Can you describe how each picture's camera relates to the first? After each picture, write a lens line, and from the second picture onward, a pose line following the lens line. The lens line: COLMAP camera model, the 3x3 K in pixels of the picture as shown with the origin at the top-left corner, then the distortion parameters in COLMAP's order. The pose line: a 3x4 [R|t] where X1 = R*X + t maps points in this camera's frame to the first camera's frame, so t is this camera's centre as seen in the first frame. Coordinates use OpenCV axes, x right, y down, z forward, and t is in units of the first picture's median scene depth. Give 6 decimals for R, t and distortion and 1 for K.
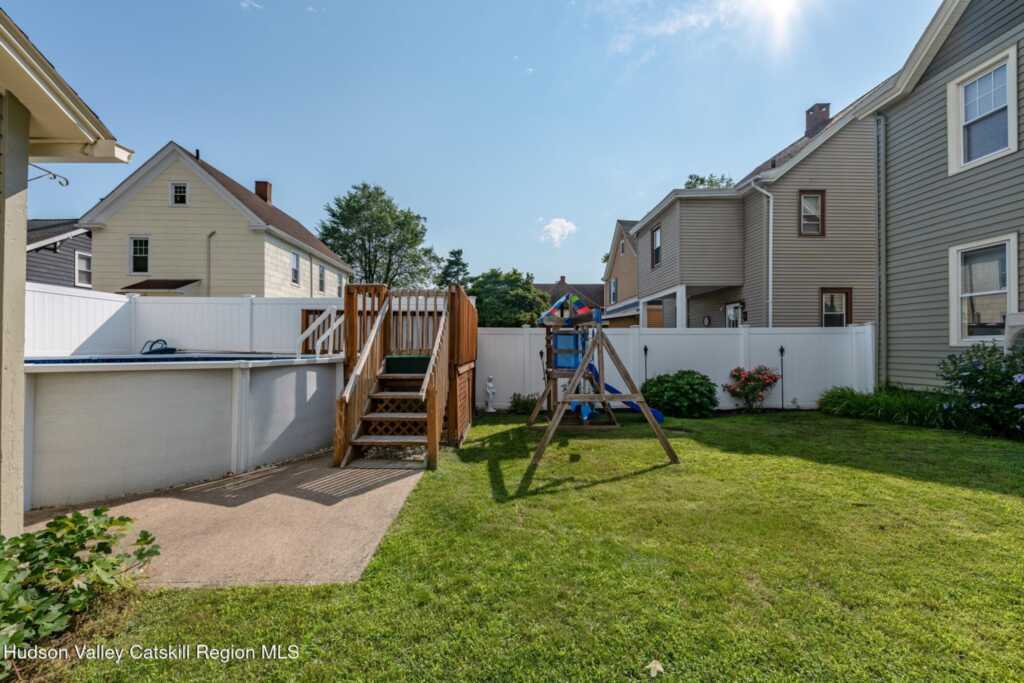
lens RADIAL K [[416.7, 0, 510.0], [0, 416.7, 344.4], [0, 0, 1]] dist [0.000473, -0.001196]
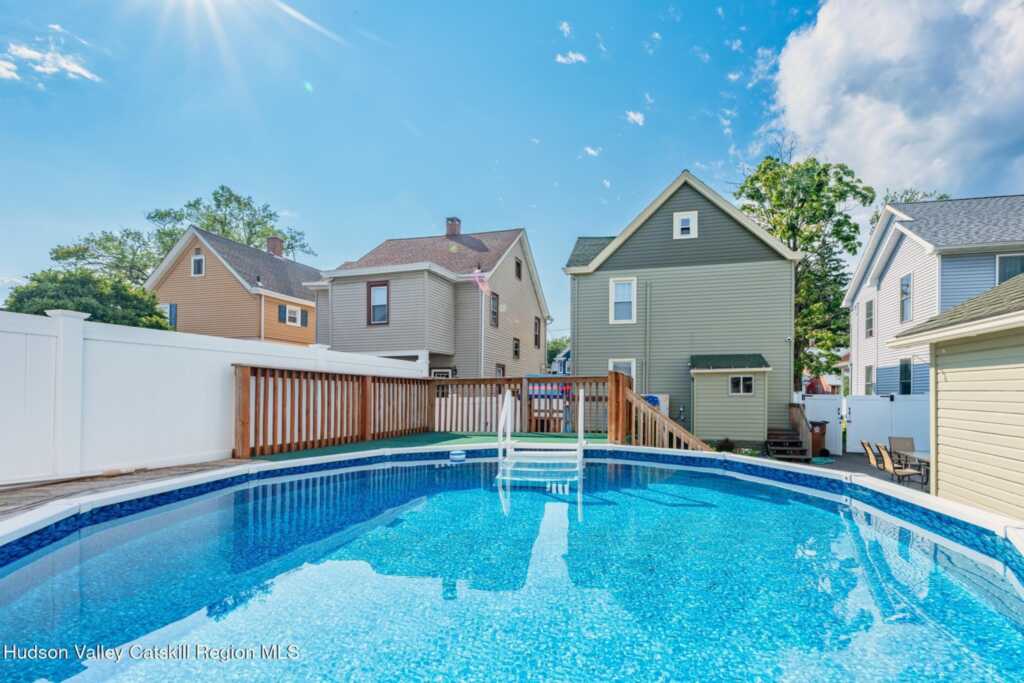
lens RADIAL K [[496.9, 0, 513.2], [0, 496.9, 385.6], [0, 0, 1]] dist [0.001693, 0.000350]
pose [[0.260894, 0.003182, 0.965362, -1.361181], [-0.009270, 0.999957, -0.000791, -0.092886], [-0.965323, -0.008743, 0.260912, 0.784380]]
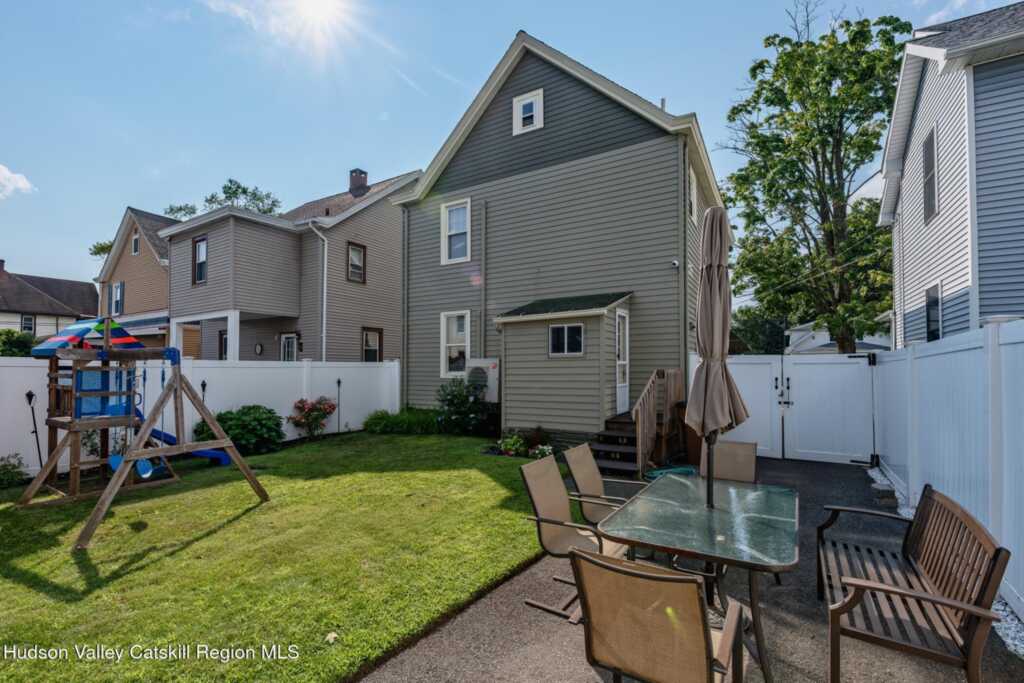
lens RADIAL K [[449.5, 0, 513.2], [0, 449.5, 356.6], [0, 0, 1]] dist [-0.000034, -0.000629]
pose [[0.540091, 0.017950, 0.841415, -0.163133], [-0.002365, 0.999801, -0.019811, -0.040359], [-0.841603, 0.008709, 0.540026, -0.094419]]
